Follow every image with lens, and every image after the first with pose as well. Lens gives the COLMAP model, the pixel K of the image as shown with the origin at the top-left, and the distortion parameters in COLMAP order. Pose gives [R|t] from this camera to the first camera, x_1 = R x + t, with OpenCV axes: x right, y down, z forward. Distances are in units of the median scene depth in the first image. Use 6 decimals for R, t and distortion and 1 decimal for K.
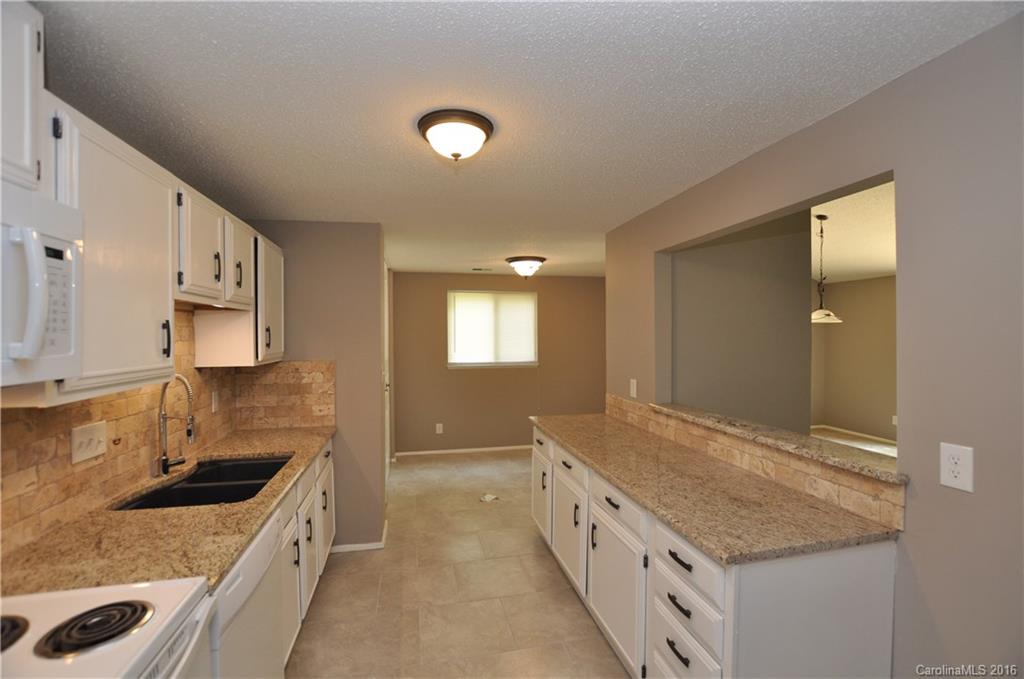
lens RADIAL K [[435.3, 0, 512.0], [0, 435.3, 339.5], [0, 0, 1]] dist [-0.000358, -0.000031]
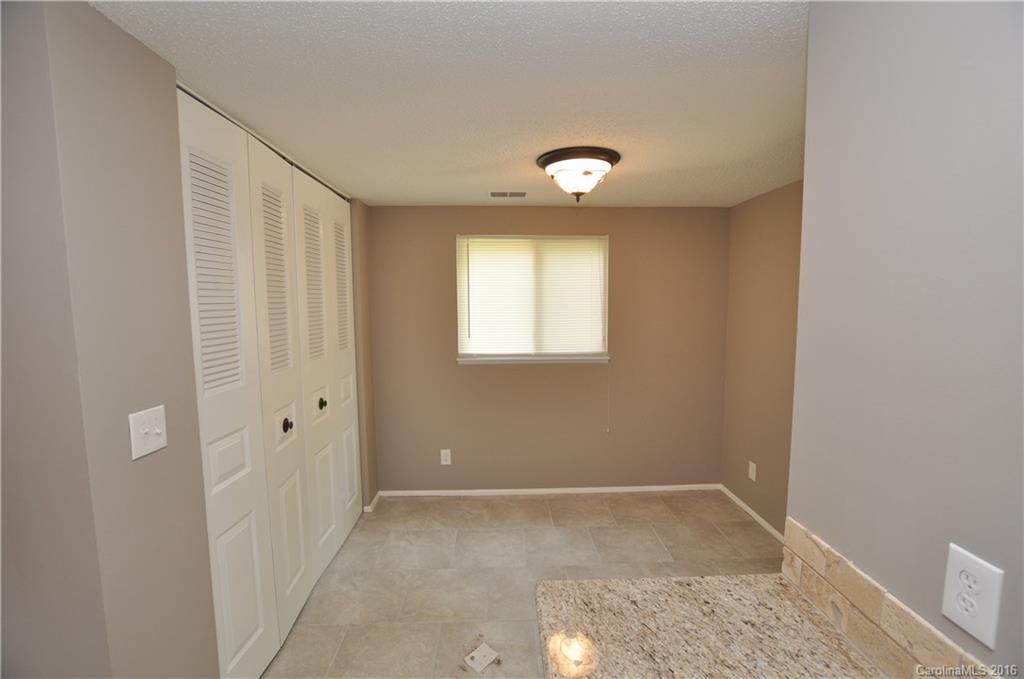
lens RADIAL K [[435.3, 0, 512.0], [0, 435.3, 339.5], [0, 0, 1]] dist [-0.000358, -0.000031]
pose [[0.980304, 0.016504, -0.196802, 0.055876], [0.000011, 0.996497, 0.083625, -0.021720], [0.197493, -0.081980, 0.976870, 0.467150]]
